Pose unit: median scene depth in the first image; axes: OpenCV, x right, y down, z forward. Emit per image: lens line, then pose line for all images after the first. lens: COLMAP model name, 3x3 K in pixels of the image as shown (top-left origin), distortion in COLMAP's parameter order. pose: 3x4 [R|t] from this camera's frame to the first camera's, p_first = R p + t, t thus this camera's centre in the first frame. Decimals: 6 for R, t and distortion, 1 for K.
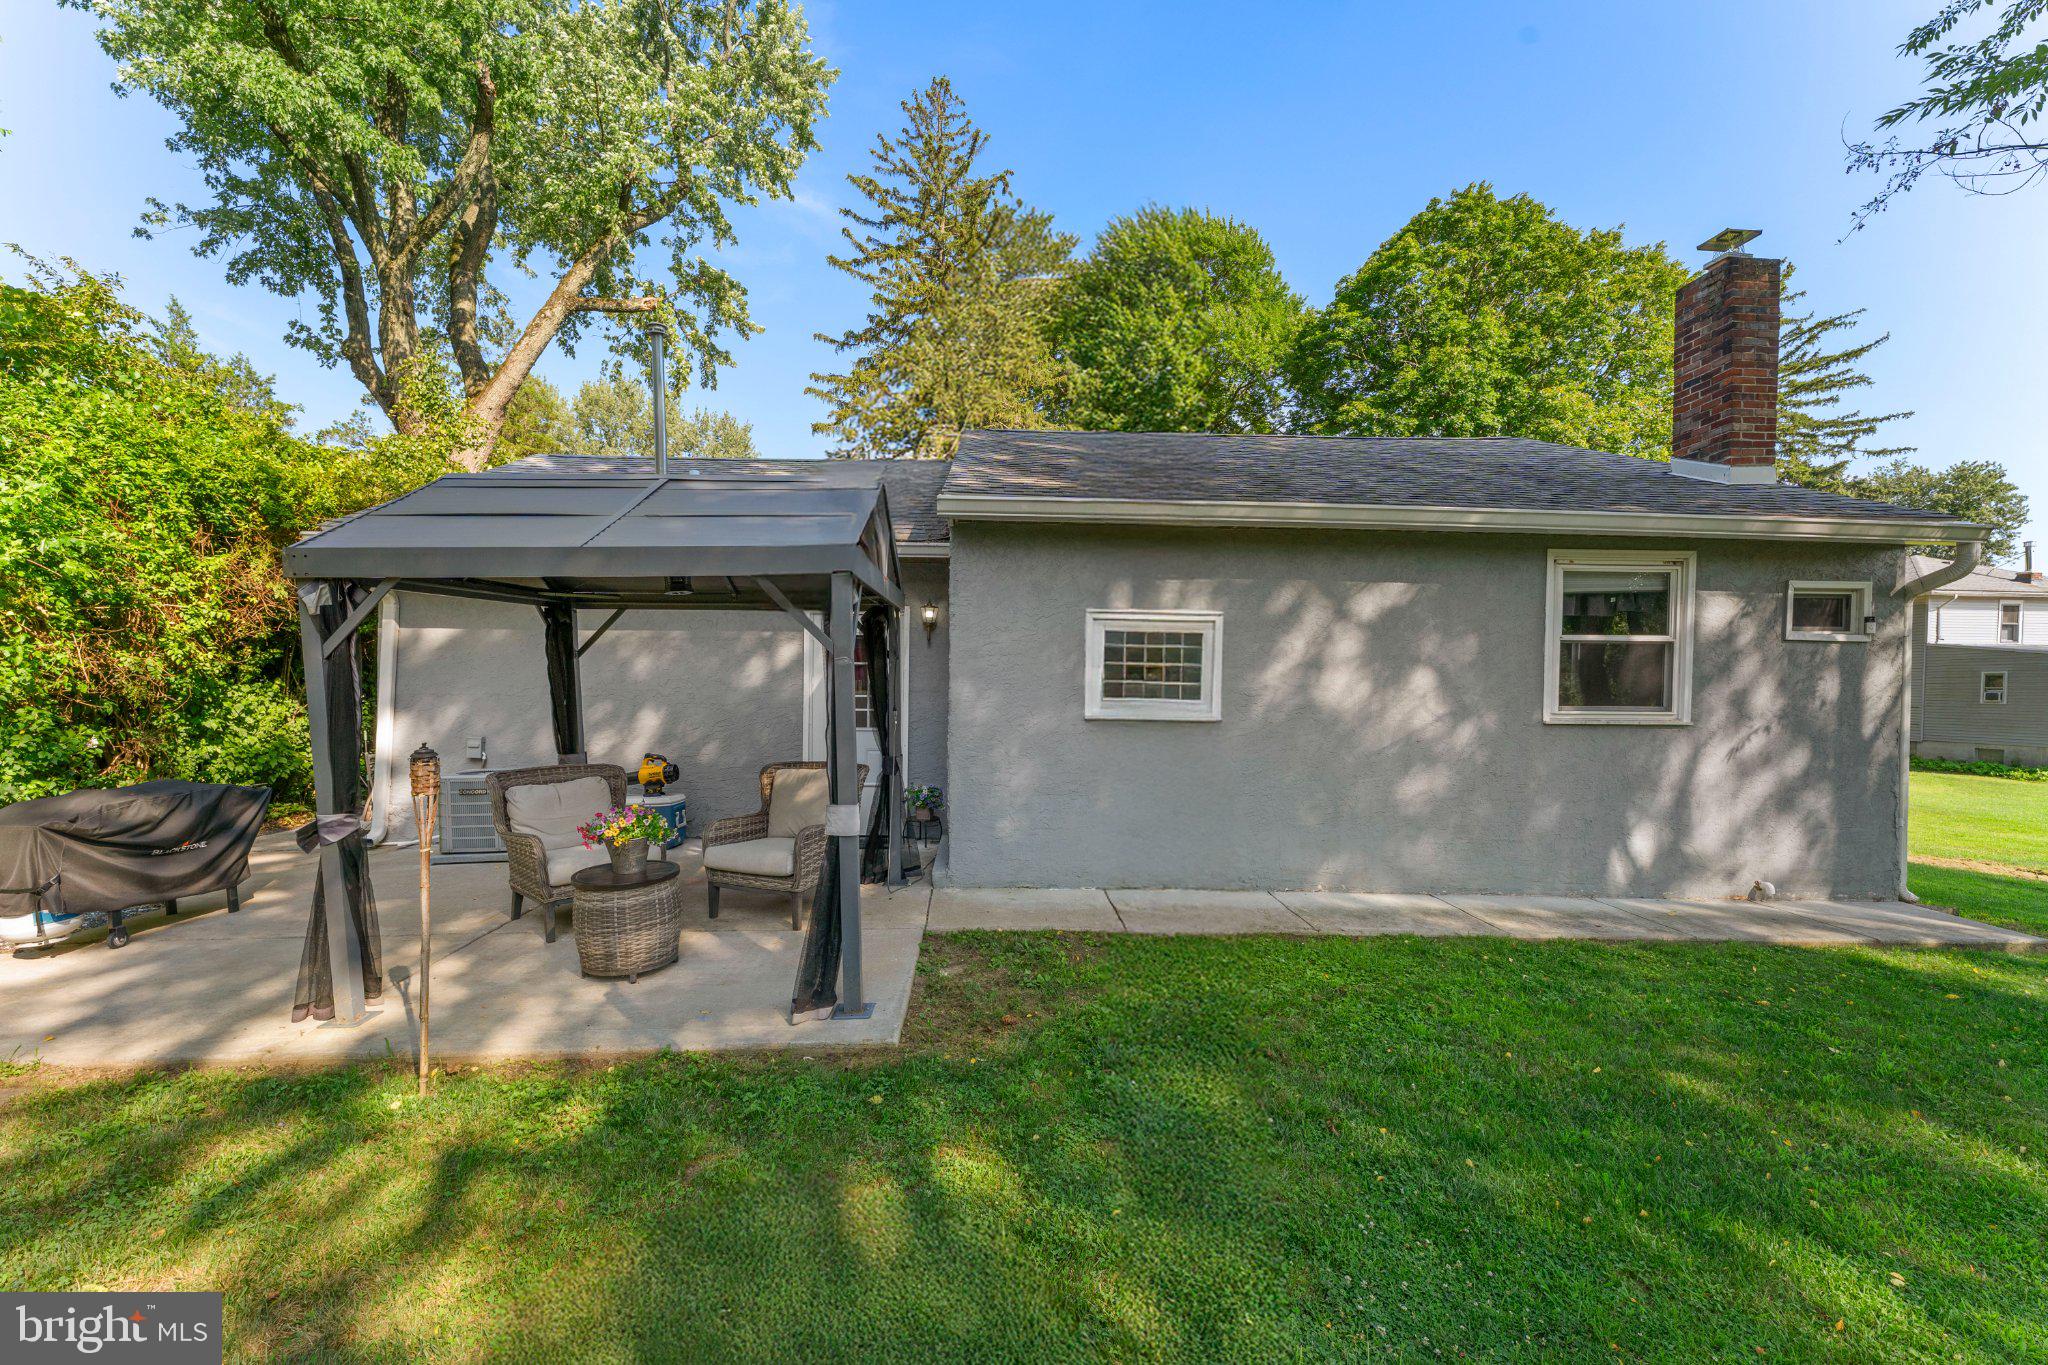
lens RADIAL K [[834.7, 0, 1030.8], [0, 834.7, 710.6], [0, 0, 1]] dist [-0.000805, 0.000149]
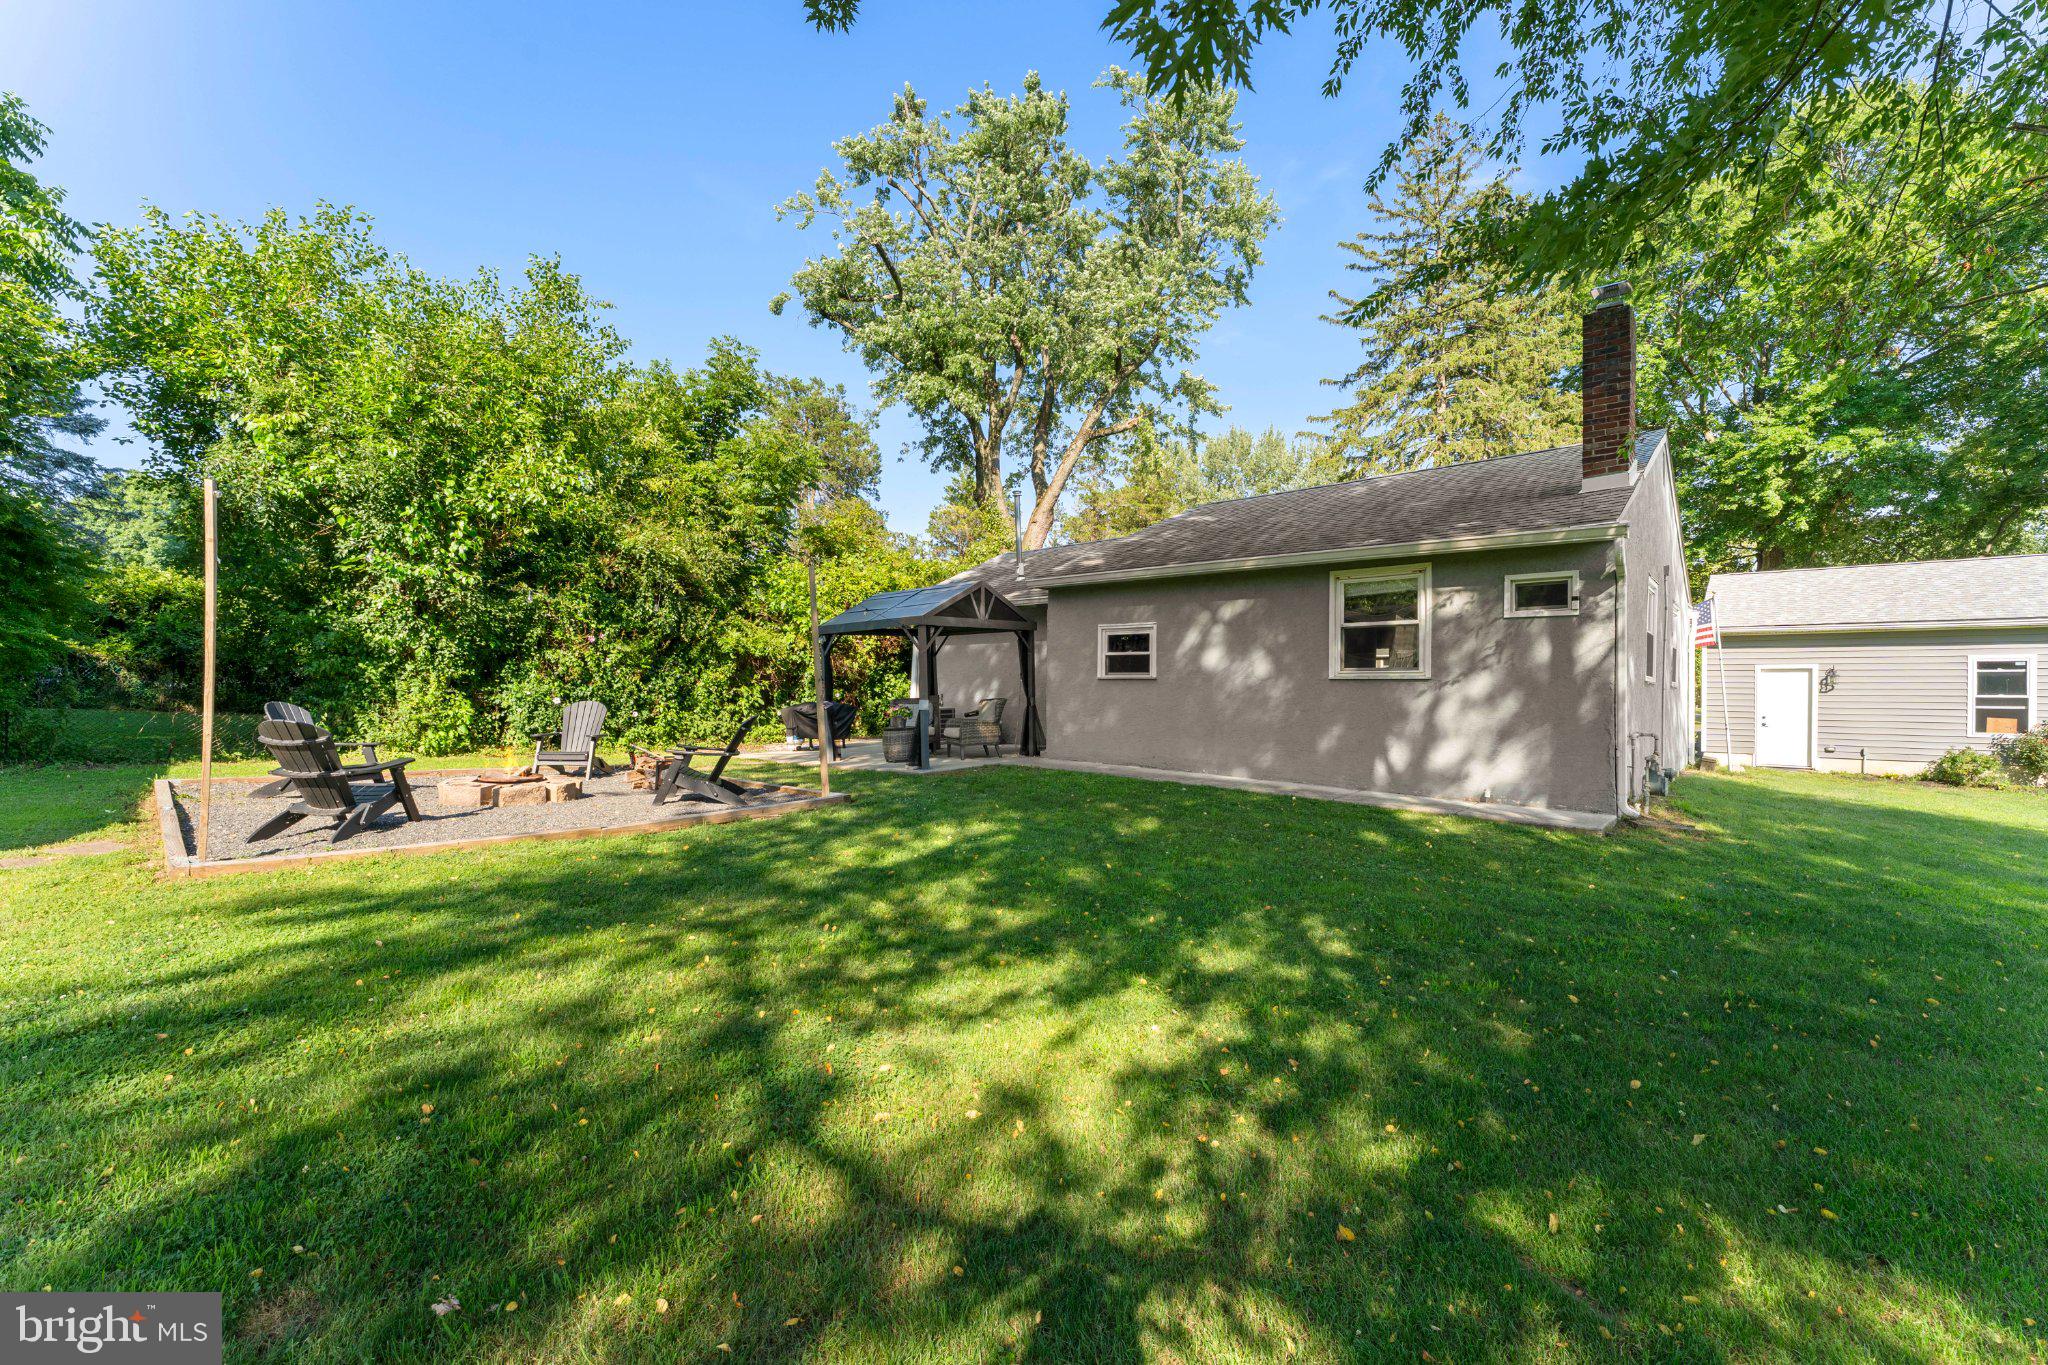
lens RADIAL K [[801.4, 0, 1024.0], [0, 801.4, 682.5], [0, 0, 1]] dist [-0.000451, 0.000035]
pose [[0.730601, -0.008346, -0.682754, 0.581238], [-0.017920, 0.999347, -0.031391, 0.038680], [0.682569, 0.035169, 0.729974, -0.252542]]
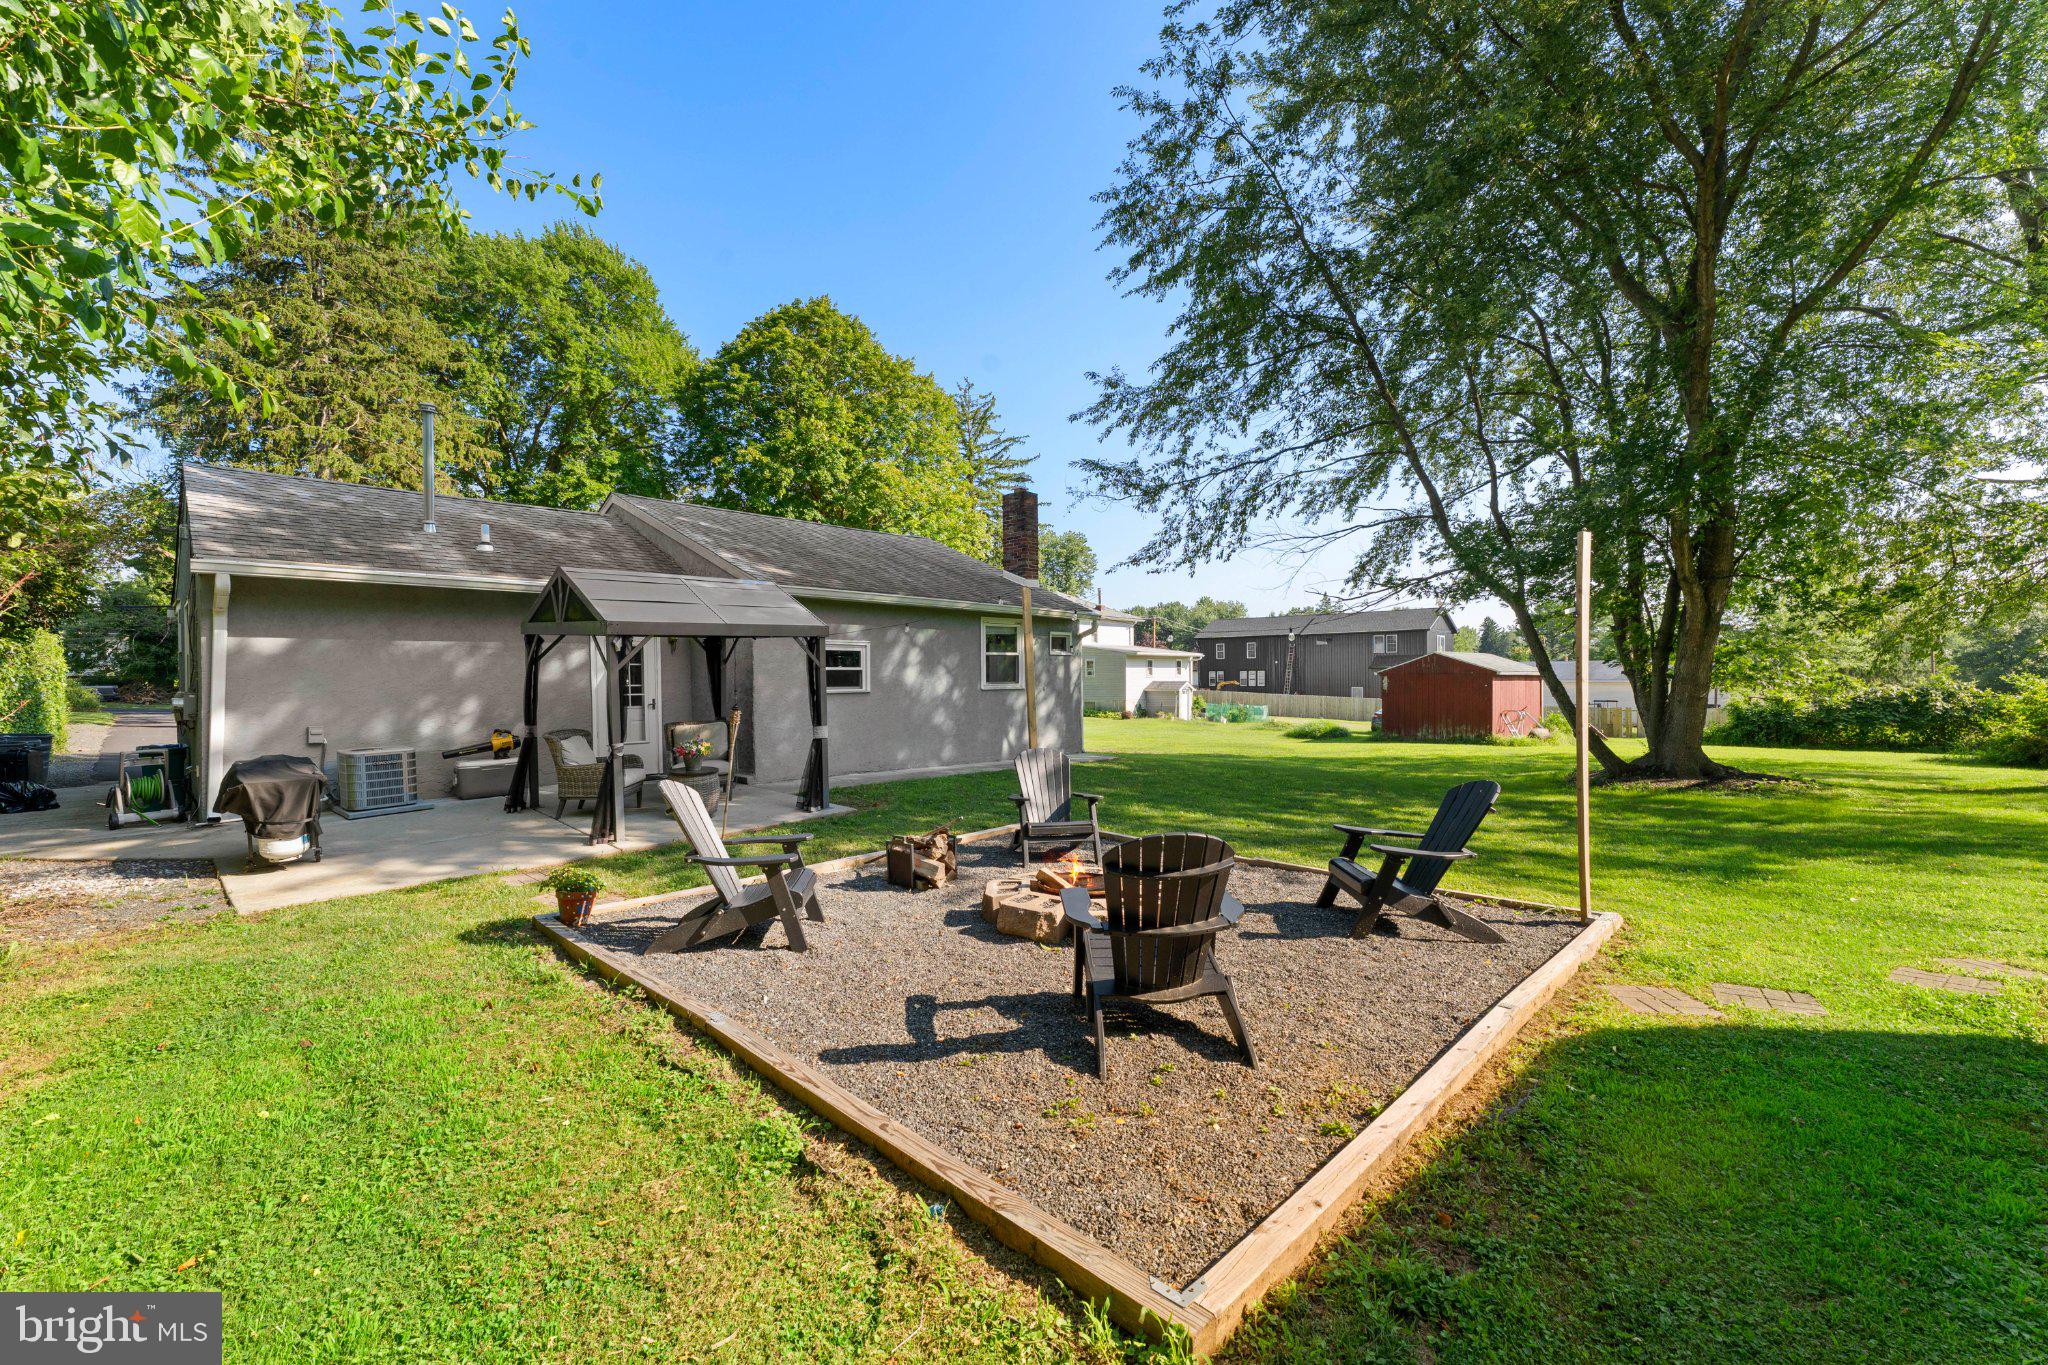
lens RADIAL K [[825.7, 0, 1019.3], [0, 825.7, 670.7], [0, 0, 1]] dist [0.001466, 0.000207]
pose [[0.711579, -0.012799, 0.702490, -0.454499], [0.033383, 0.999321, -0.015608, 0.001767], [-0.701813, 0.034558, 0.711522, -0.356915]]
